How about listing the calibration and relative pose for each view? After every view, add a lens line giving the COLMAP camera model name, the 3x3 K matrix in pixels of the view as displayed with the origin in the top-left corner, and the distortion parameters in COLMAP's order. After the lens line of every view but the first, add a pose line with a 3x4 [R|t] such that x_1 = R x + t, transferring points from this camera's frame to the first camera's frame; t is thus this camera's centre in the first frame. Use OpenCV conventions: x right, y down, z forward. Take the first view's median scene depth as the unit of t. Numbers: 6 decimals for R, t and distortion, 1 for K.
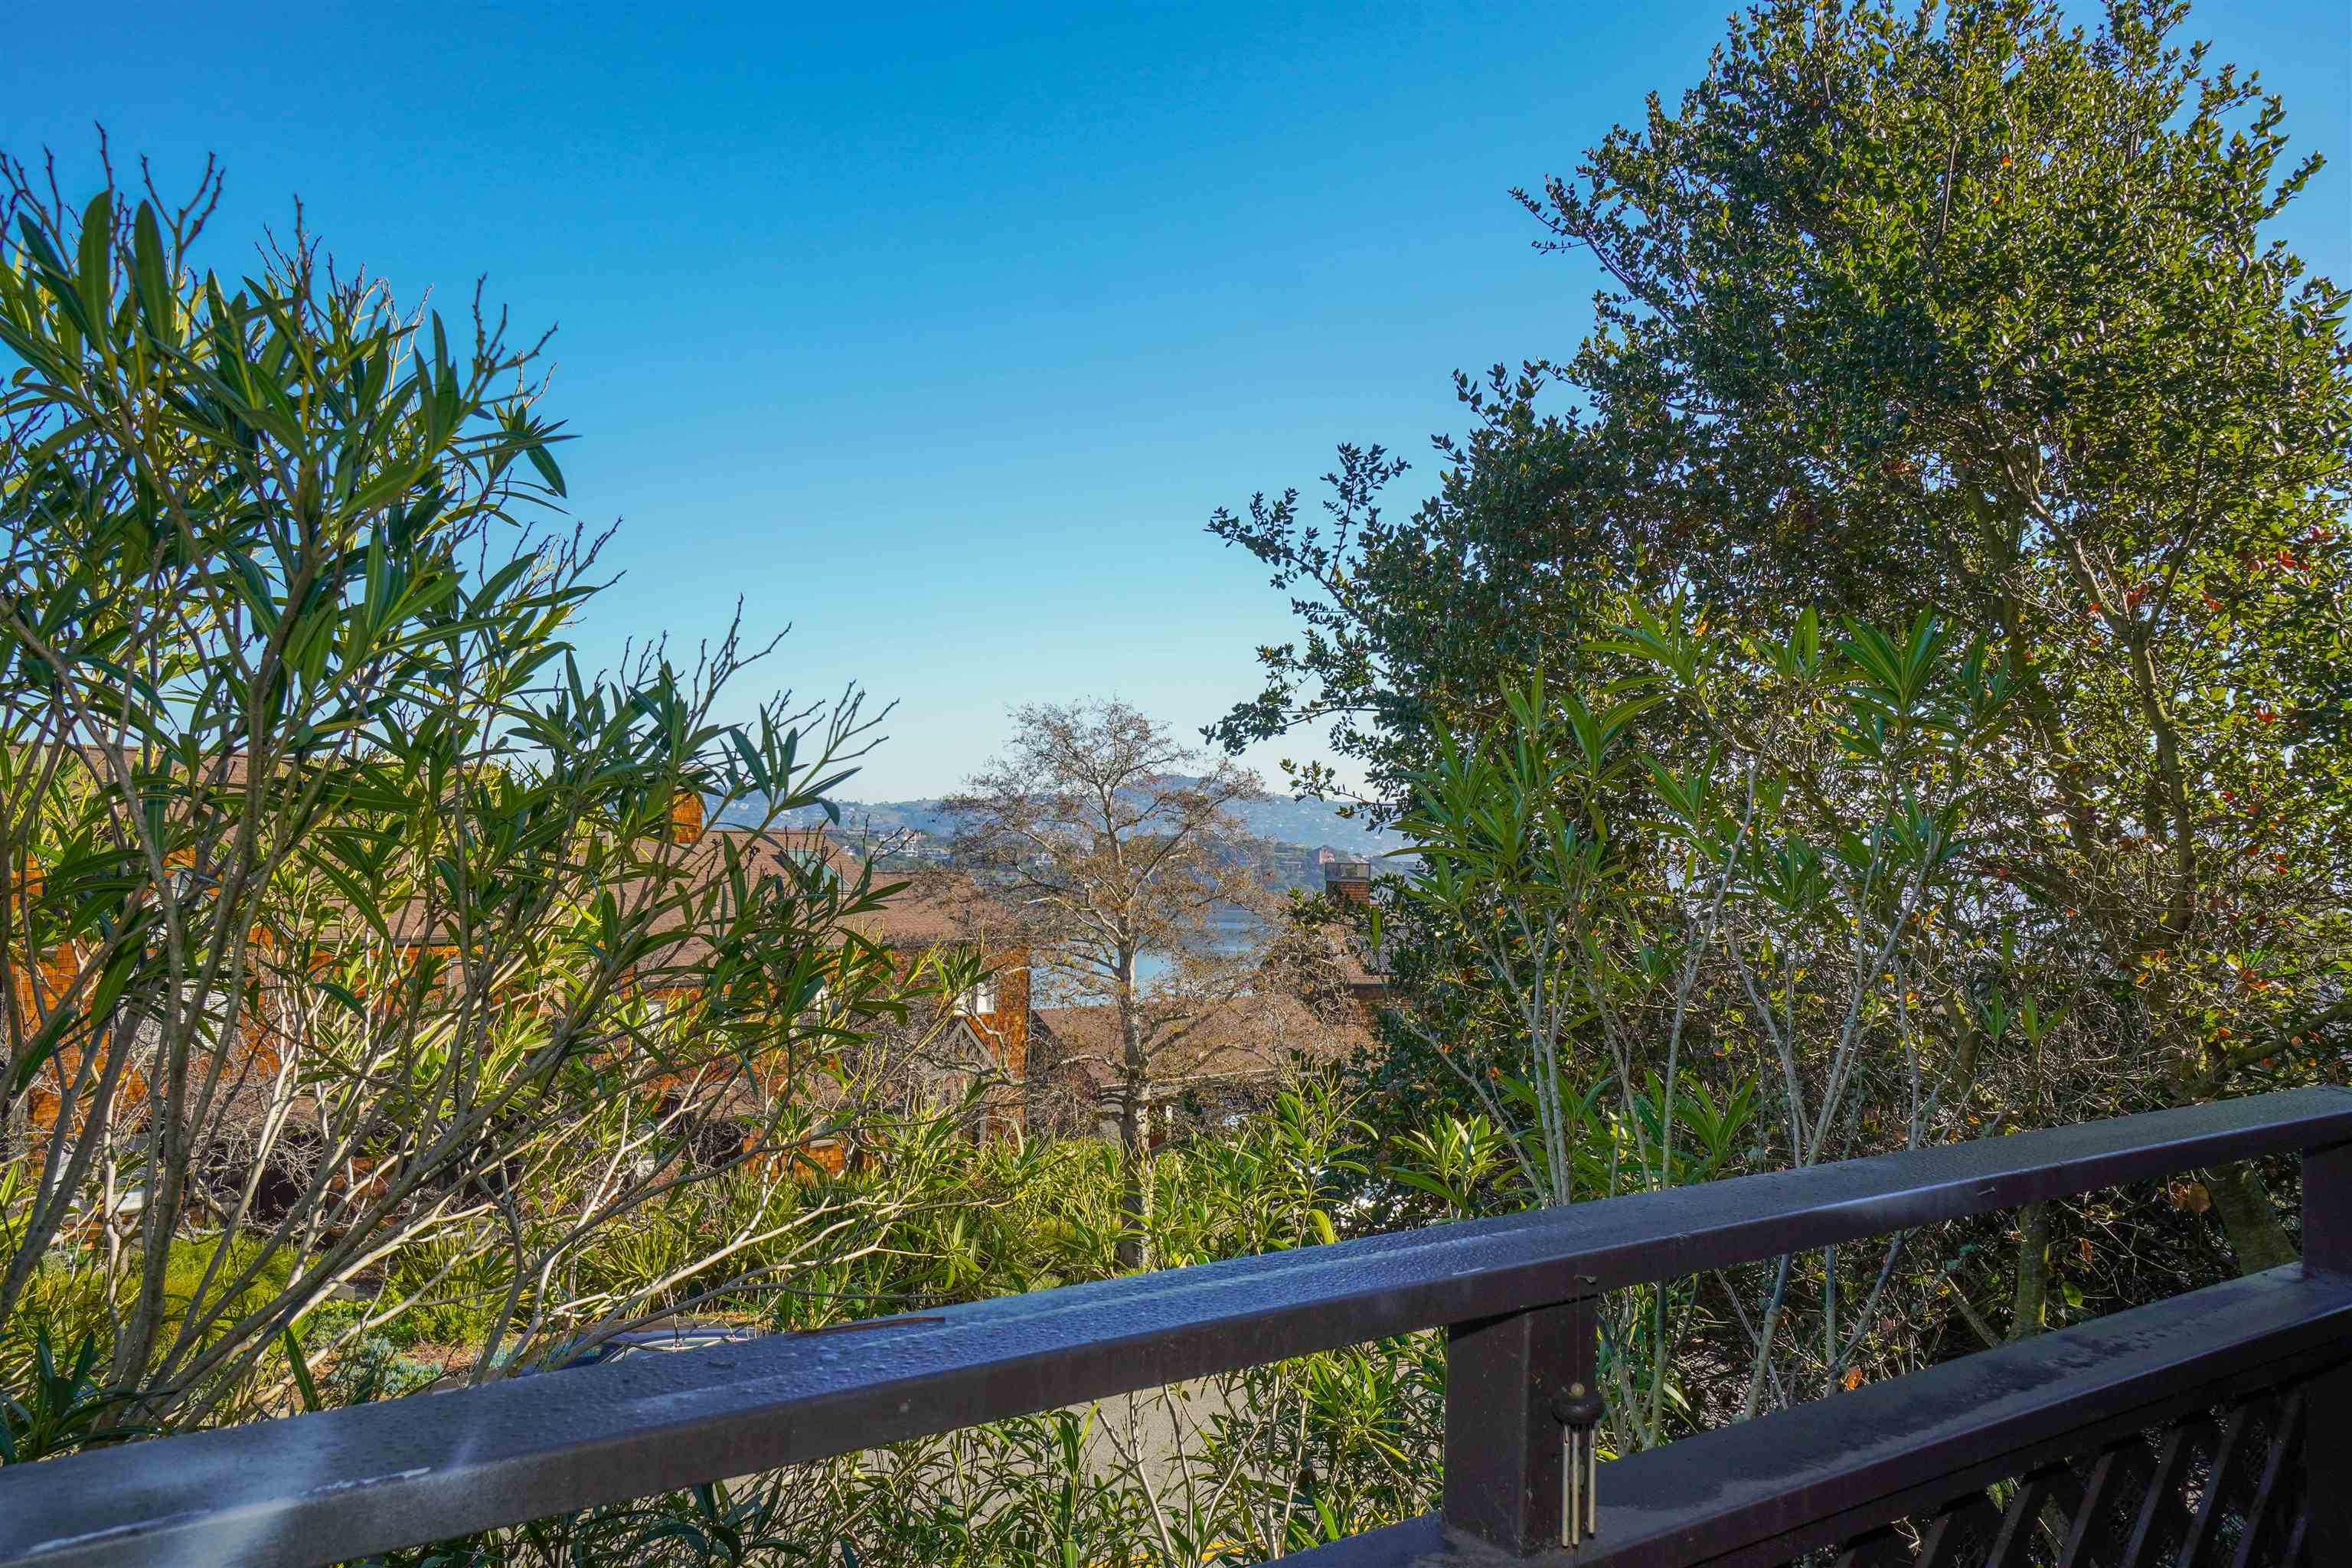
lens RADIAL K [[1749.9, 0, 1167.6], [0, 1749.9, 804.5], [0, 0, 1]] dist [0.049030, 0.001047]
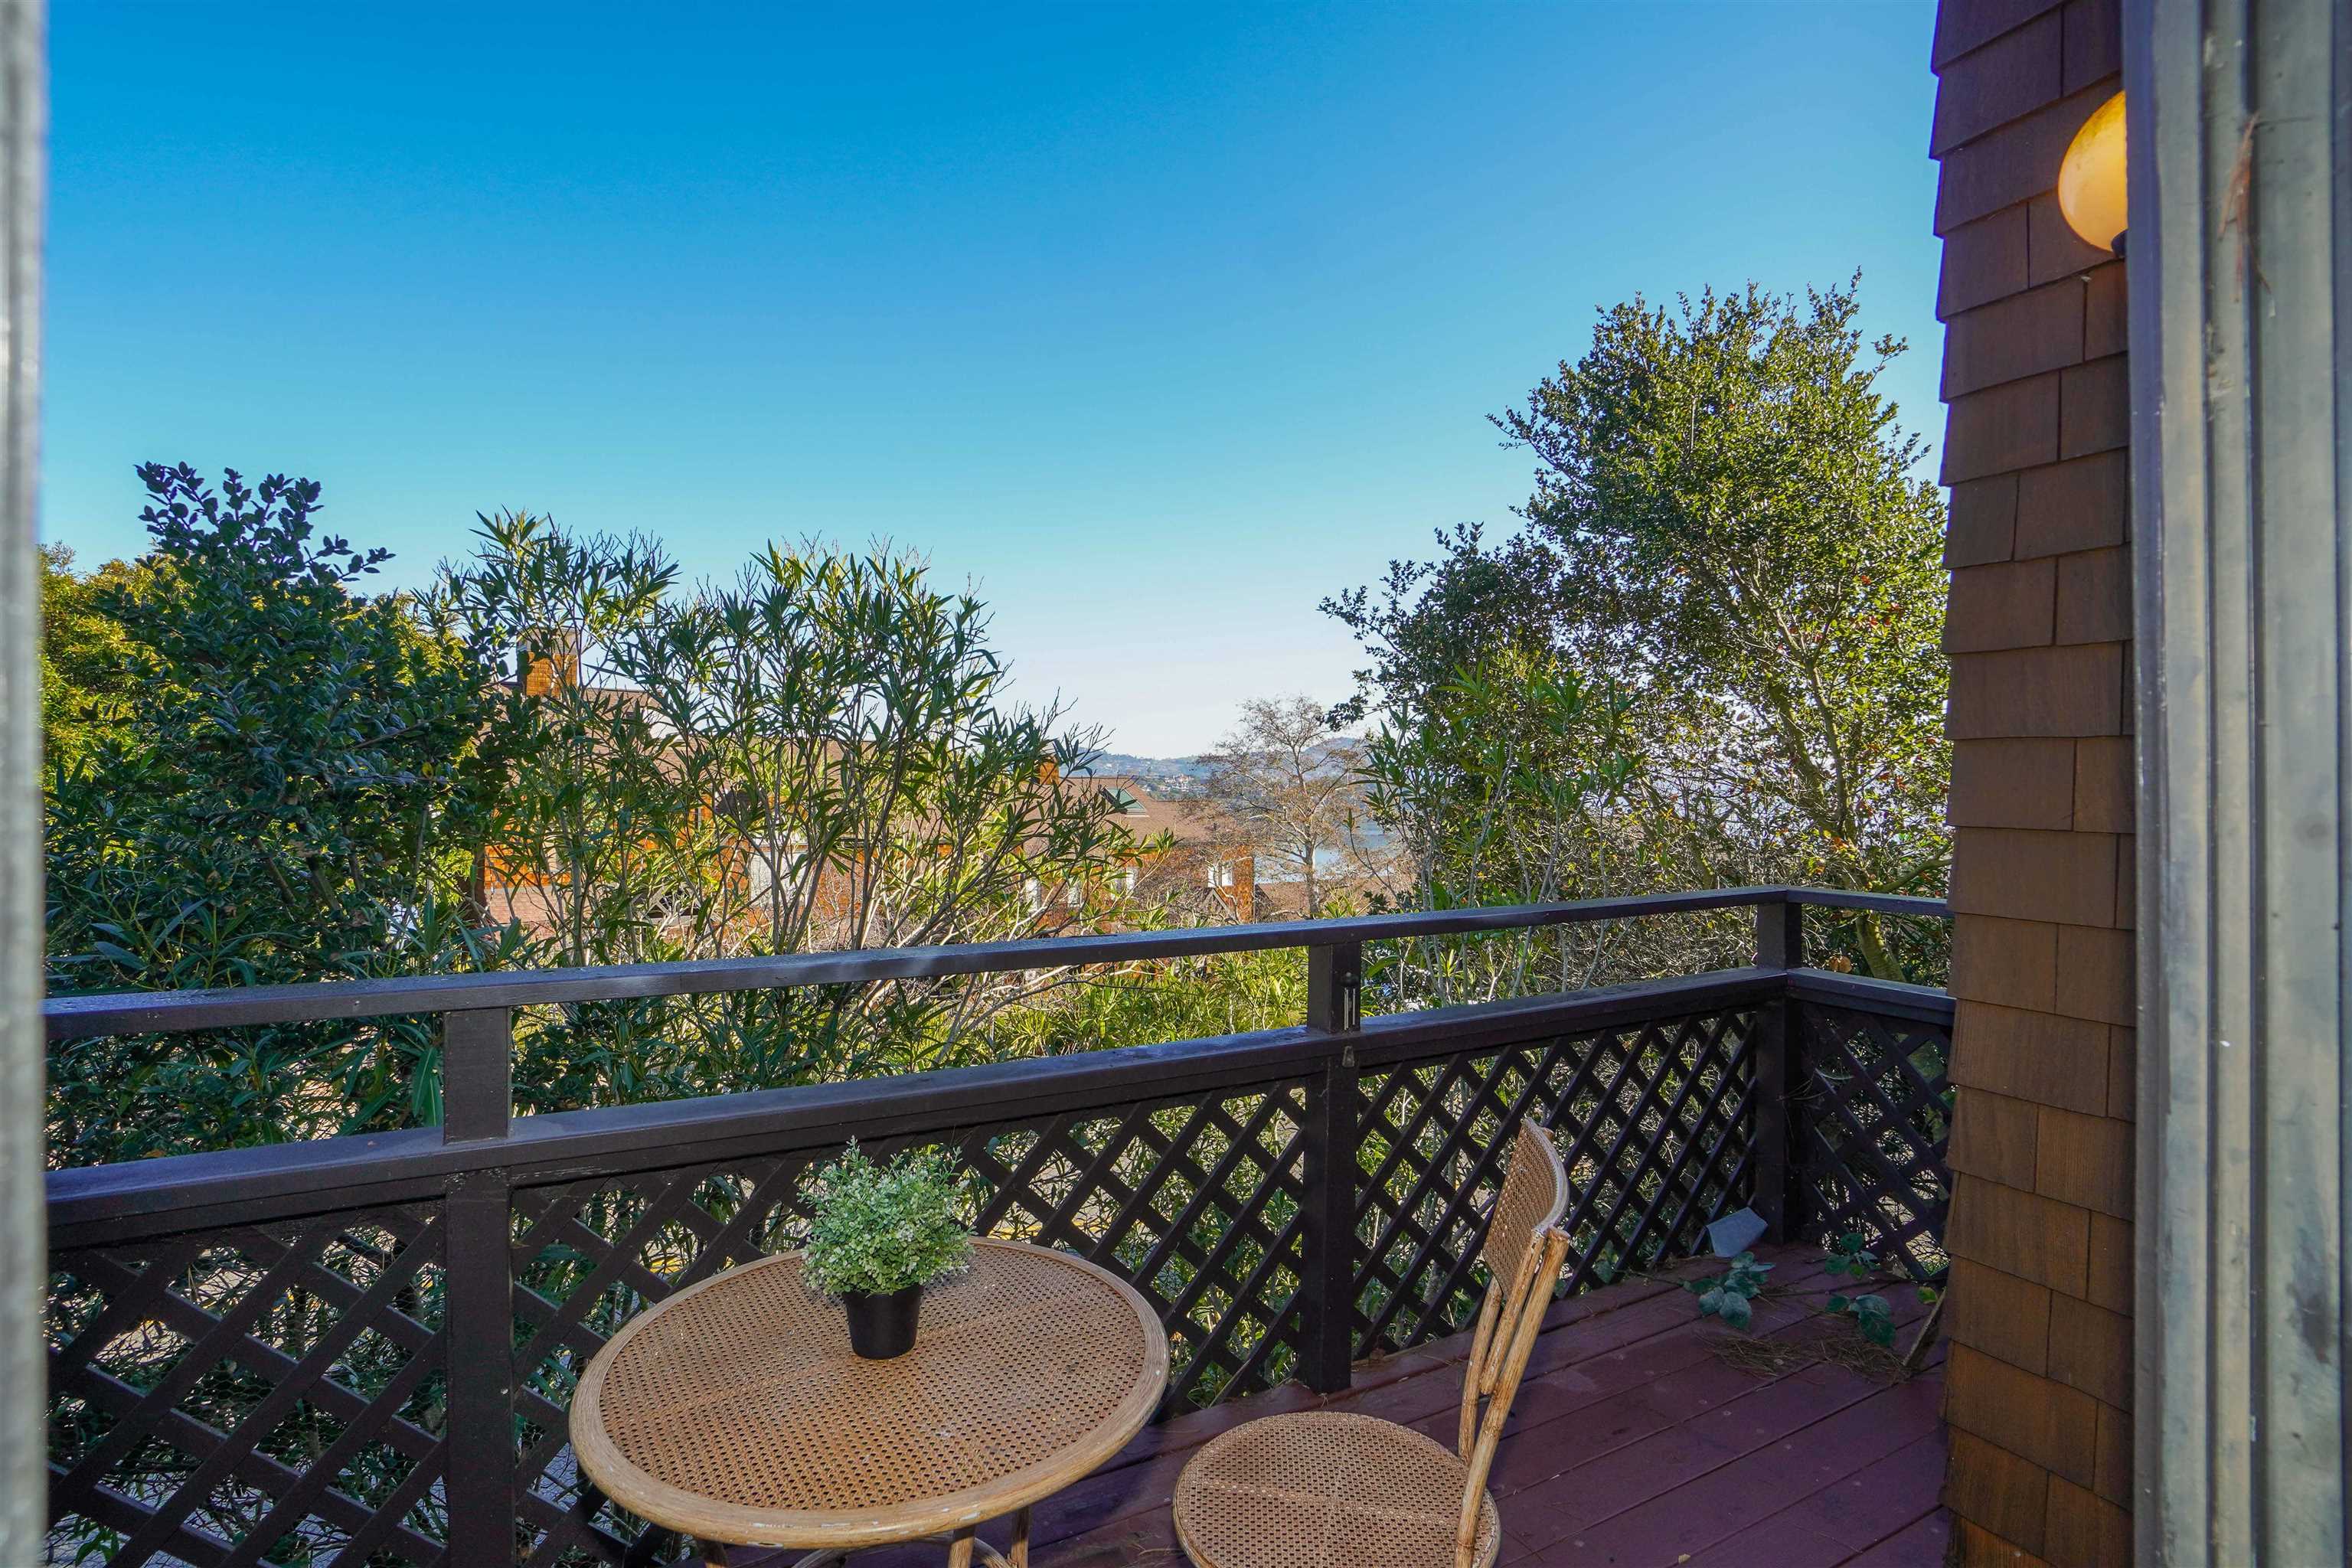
lens RADIAL K [[1076.1, 0, 1173.8], [0, 1076.1, 763.3], [0, 0, 1]] dist [-0.043486, -0.000247]
pose [[0.988385, -0.016482, -0.151072, 0.040320], [0.017201, 0.999846, 0.003452, -0.002484], [0.150991, -0.006010, 0.988517, -0.133020]]
